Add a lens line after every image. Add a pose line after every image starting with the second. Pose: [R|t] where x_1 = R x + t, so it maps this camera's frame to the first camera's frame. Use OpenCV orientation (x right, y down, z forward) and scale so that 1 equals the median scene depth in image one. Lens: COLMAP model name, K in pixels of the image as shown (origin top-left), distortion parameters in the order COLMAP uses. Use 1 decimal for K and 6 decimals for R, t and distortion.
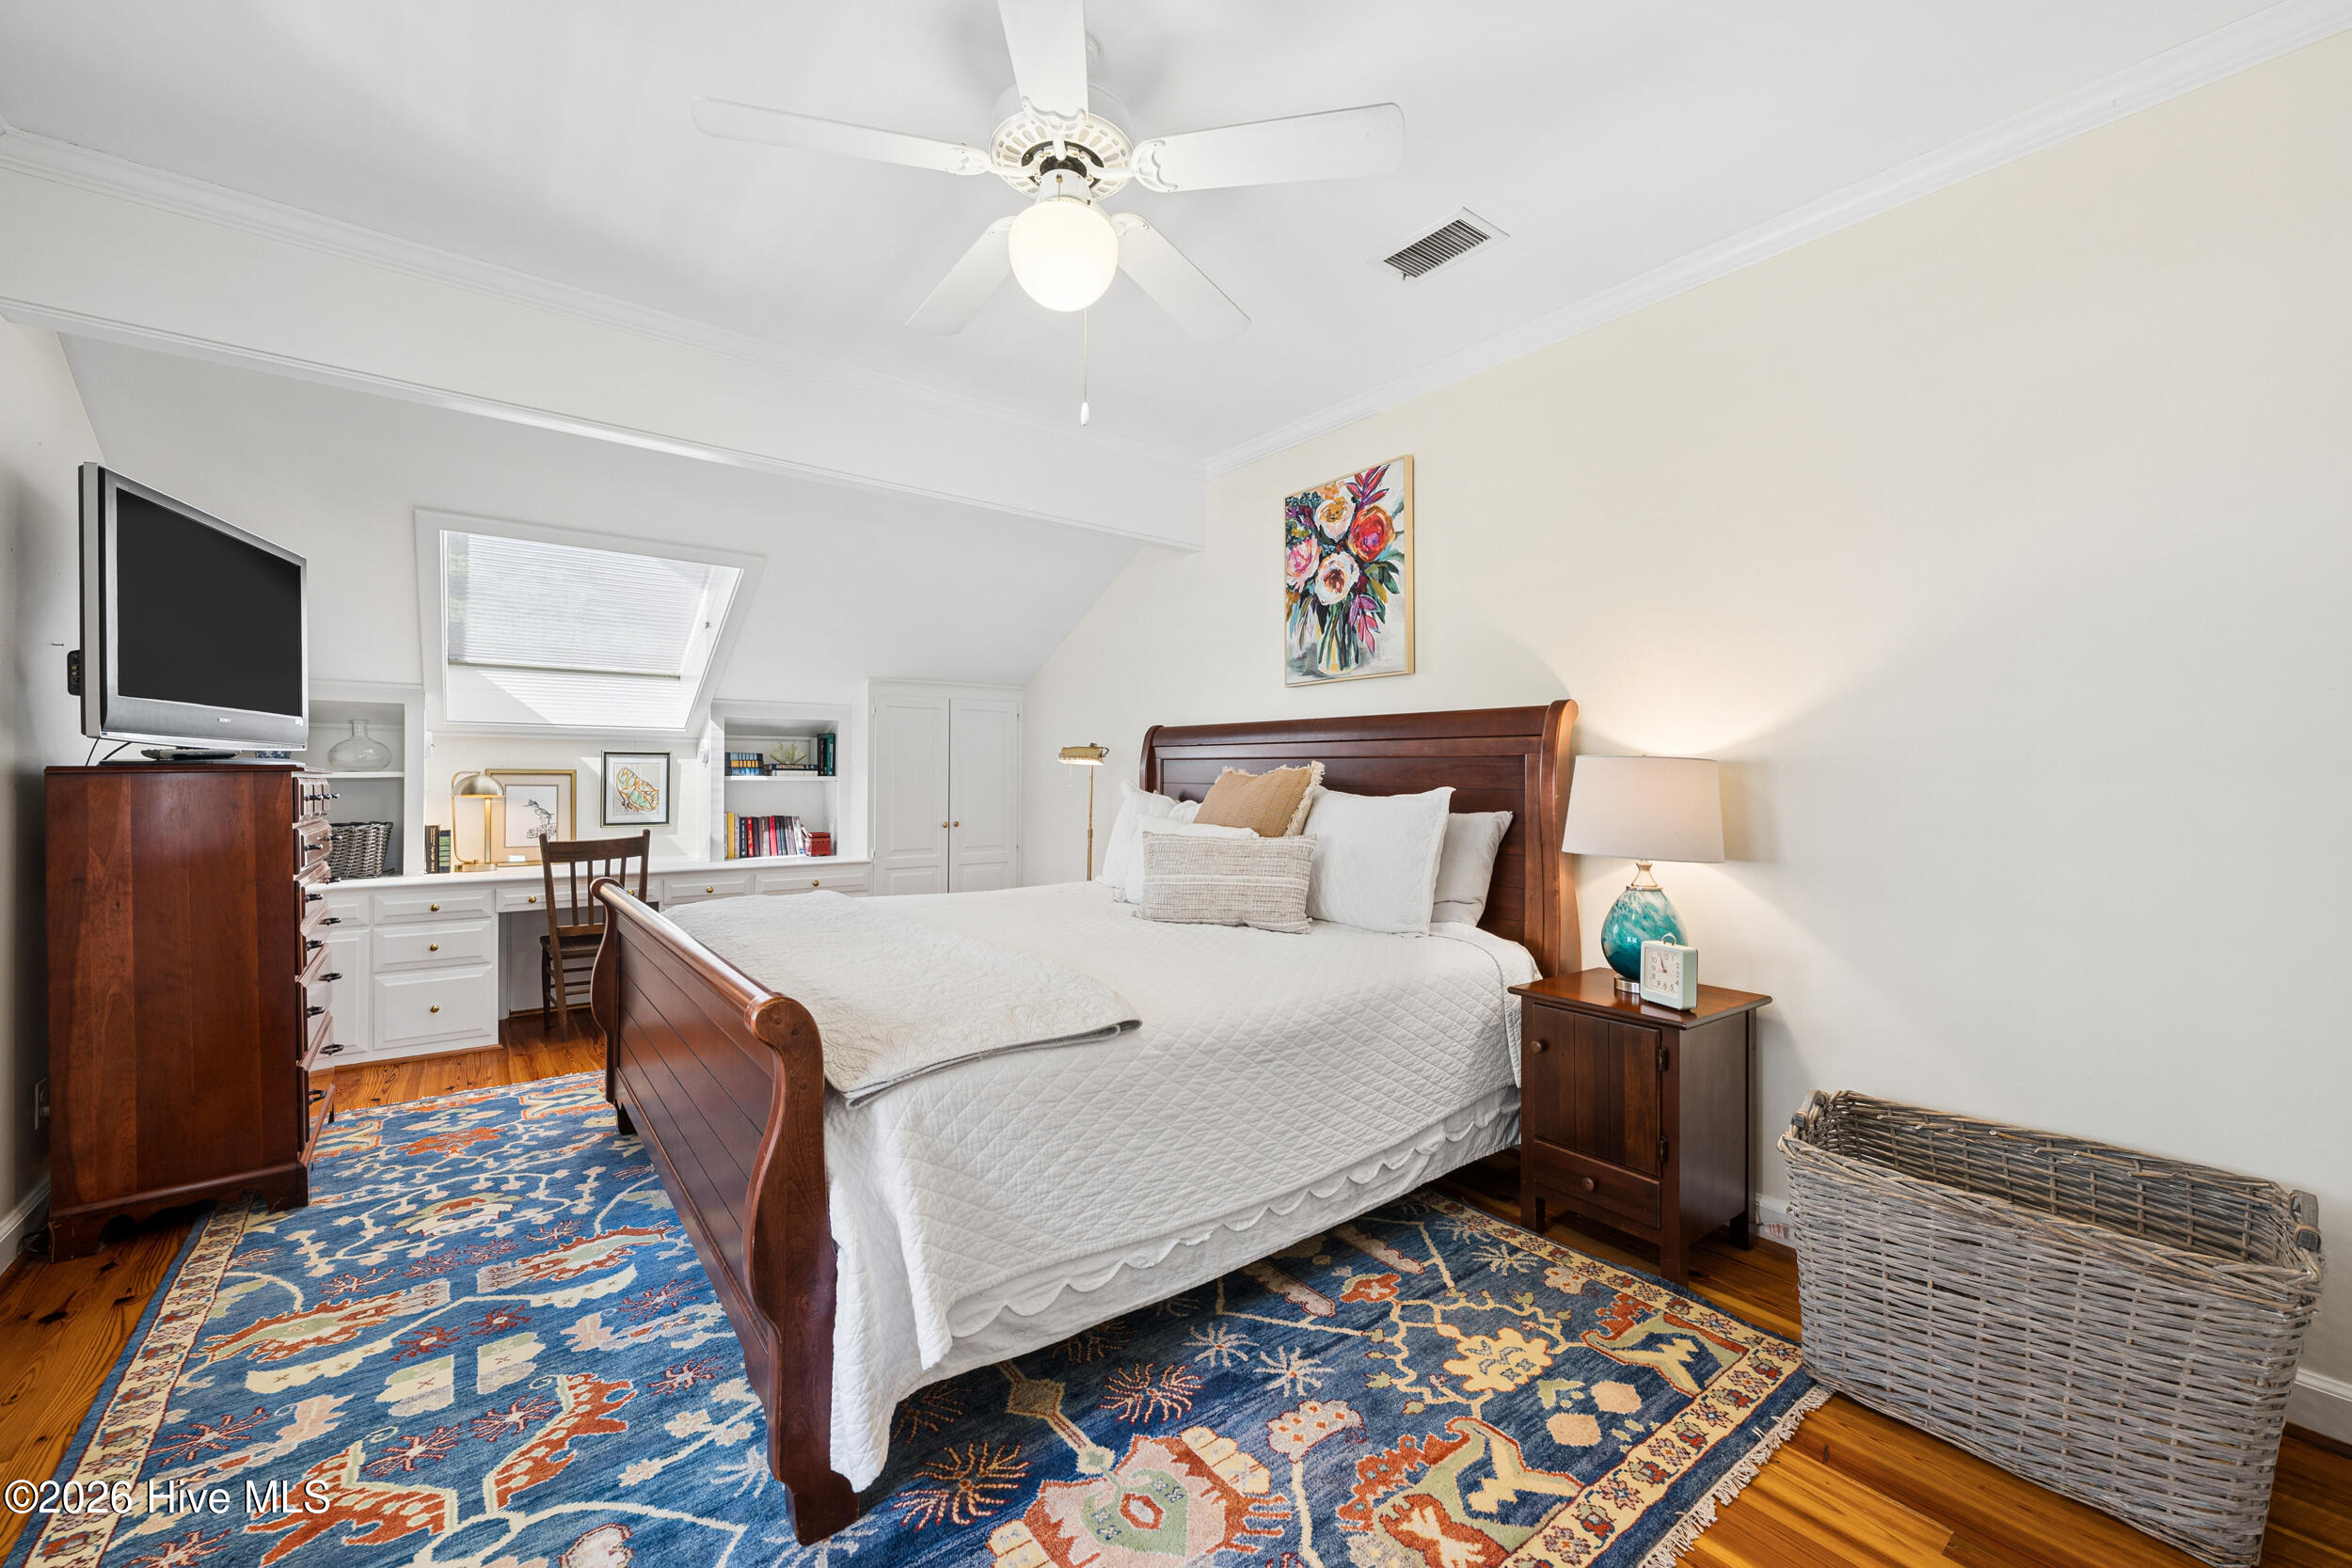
lens RADIAL K [[927.0, 0, 1179.4], [0, 927.0, 778.3], [0, 0, 1]] dist [-0.002664, 0.000033]
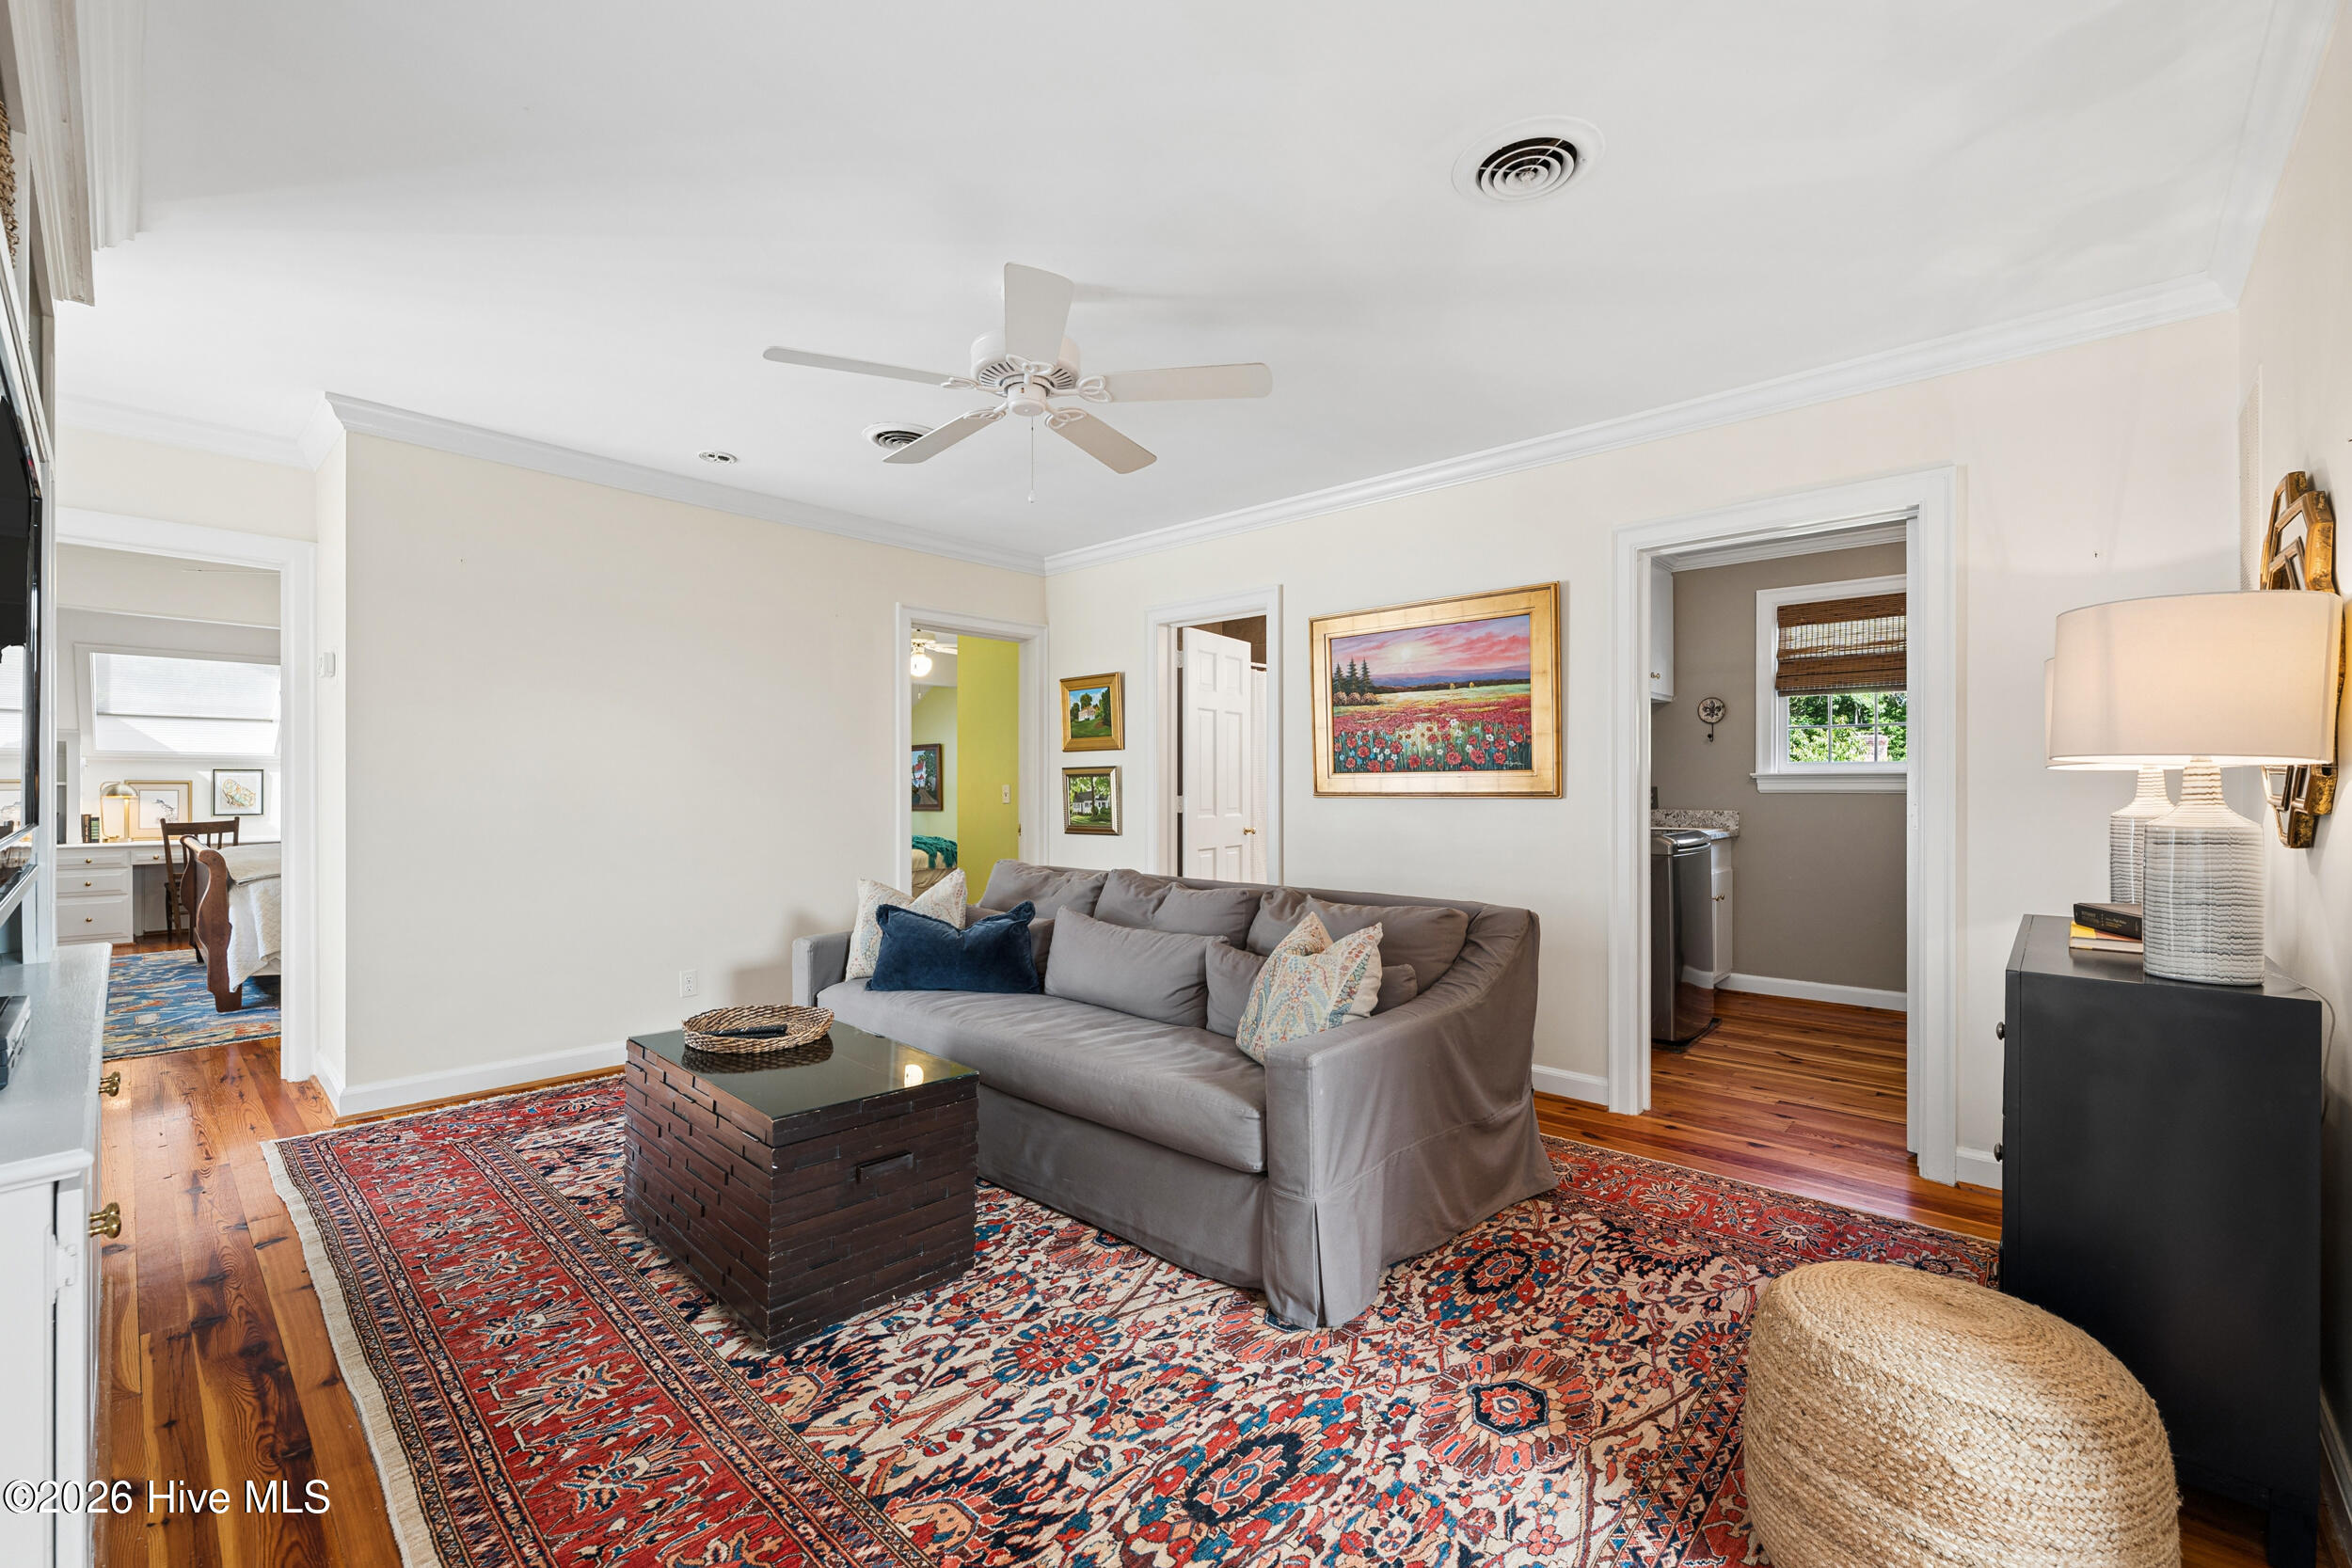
lens RADIAL K [[970.8, 0, 1171.0], [0, 970.8, 785.2], [0, 0, 1]] dist [-0.003897, -0.000239]
pose [[0.985735, -0.004729, 0.168236, 0.821506], [0.003775, 0.999975, 0.005989, -0.004495], [-0.168260, -0.005269, 0.985729, -1.037830]]
